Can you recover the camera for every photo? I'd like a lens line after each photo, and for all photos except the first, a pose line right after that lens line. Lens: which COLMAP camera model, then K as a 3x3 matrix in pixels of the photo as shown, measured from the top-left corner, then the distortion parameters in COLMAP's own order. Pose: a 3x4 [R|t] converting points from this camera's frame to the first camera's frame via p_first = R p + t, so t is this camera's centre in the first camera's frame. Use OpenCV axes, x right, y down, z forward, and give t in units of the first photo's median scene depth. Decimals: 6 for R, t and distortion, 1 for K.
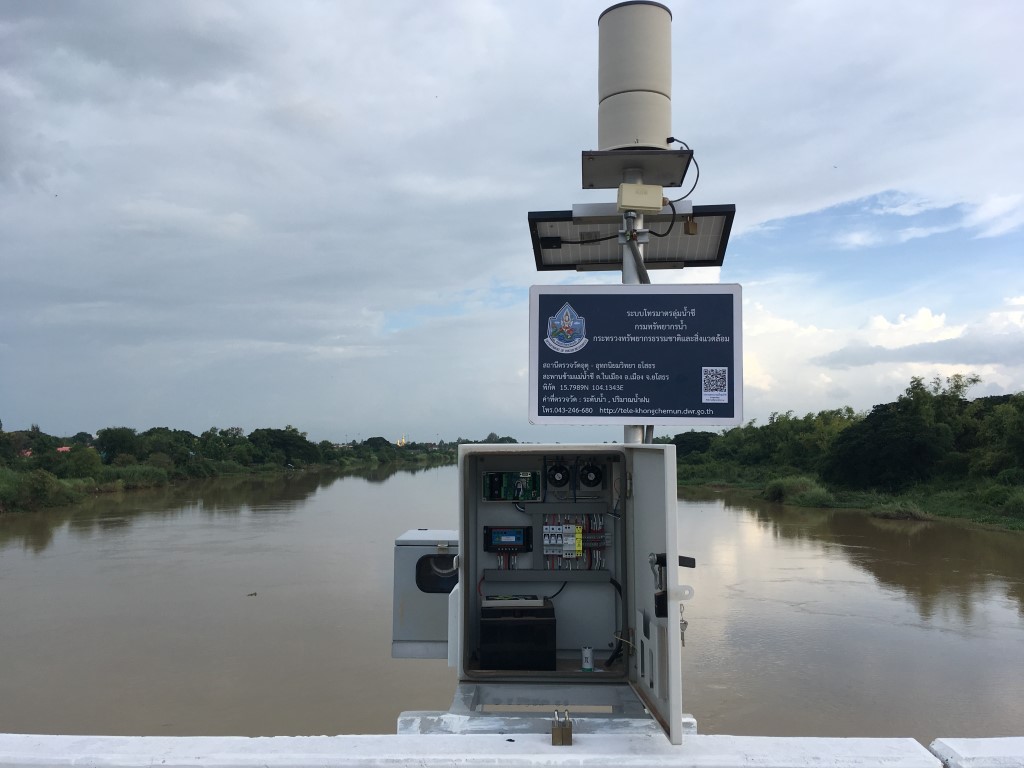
lens RADIAL K [[877.8, 0, 534.3], [0, 877.8, 386.8], [0, 0, 1]] dist [0.094891, -0.139842]
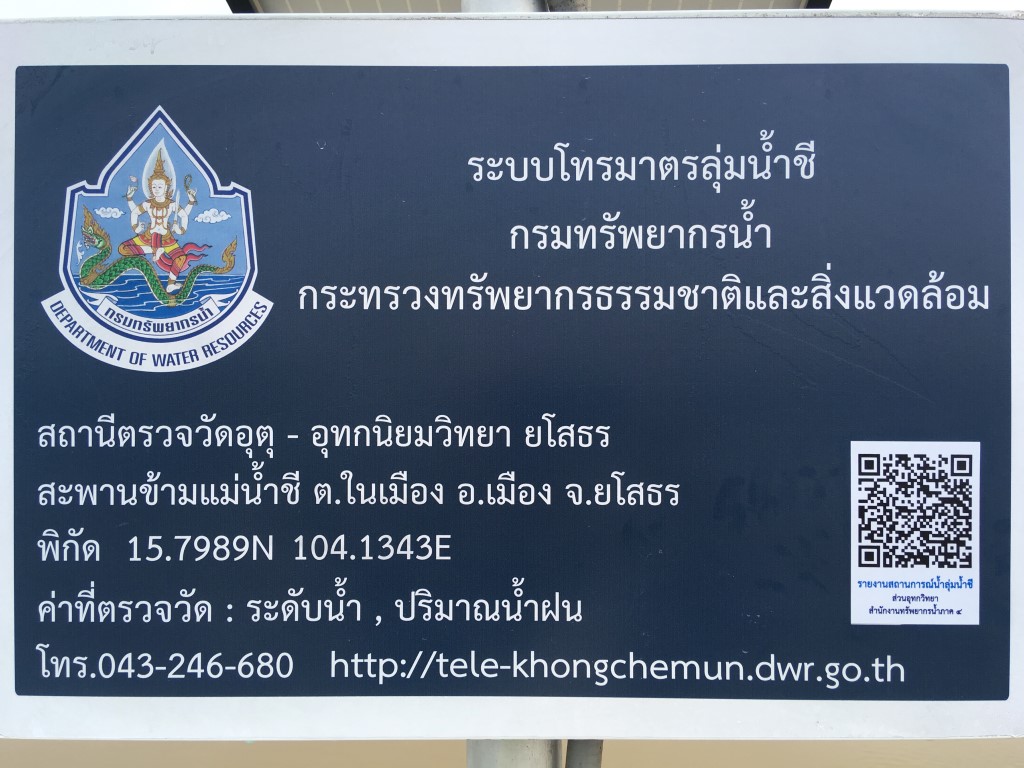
lens RADIAL K [[877.8, 0, 514.7], [0, 877.8, 383.7], [0, 0, 1]] dist [0.094891, -0.139842]
pose [[0.998877, -0.008923, 0.046538, 0.106356], [0.005646, 0.997526, 0.070074, -0.049108], [-0.047048, -0.069732, 0.996456, 0.802705]]
